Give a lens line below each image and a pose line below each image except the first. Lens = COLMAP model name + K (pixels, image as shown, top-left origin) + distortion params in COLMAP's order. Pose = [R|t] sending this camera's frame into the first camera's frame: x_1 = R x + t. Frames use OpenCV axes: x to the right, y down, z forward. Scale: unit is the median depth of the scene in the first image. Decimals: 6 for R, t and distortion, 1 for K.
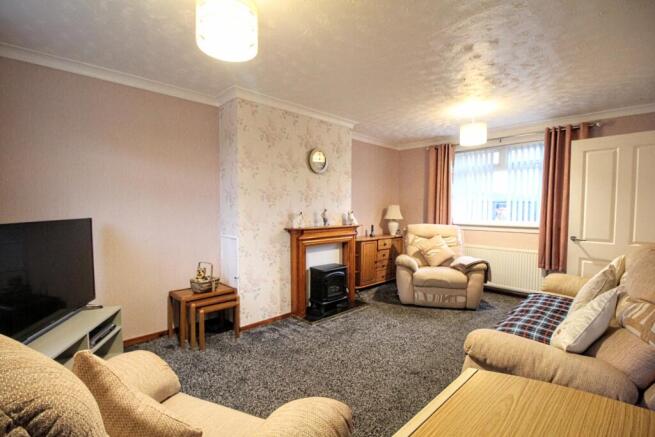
lens RADIAL K [[305.0, 0, 322.7], [0, 305.0, 221.6], [0, 0, 1]] dist [0.002739, -0.004186]
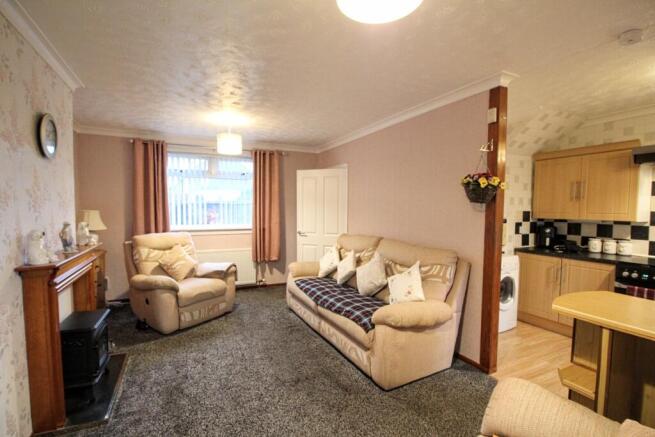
lens RADIAL K [[305.0, 0, 326.0], [0, 305.0, 220.7], [0, 0, 1]] dist [0.002739, -0.004186]
pose [[0.321235, -0.044699, 0.945944, -0.366444], [0.042959, 0.998545, 0.032596, -0.041279], [-0.946024, 0.030166, 0.322688, 0.338861]]
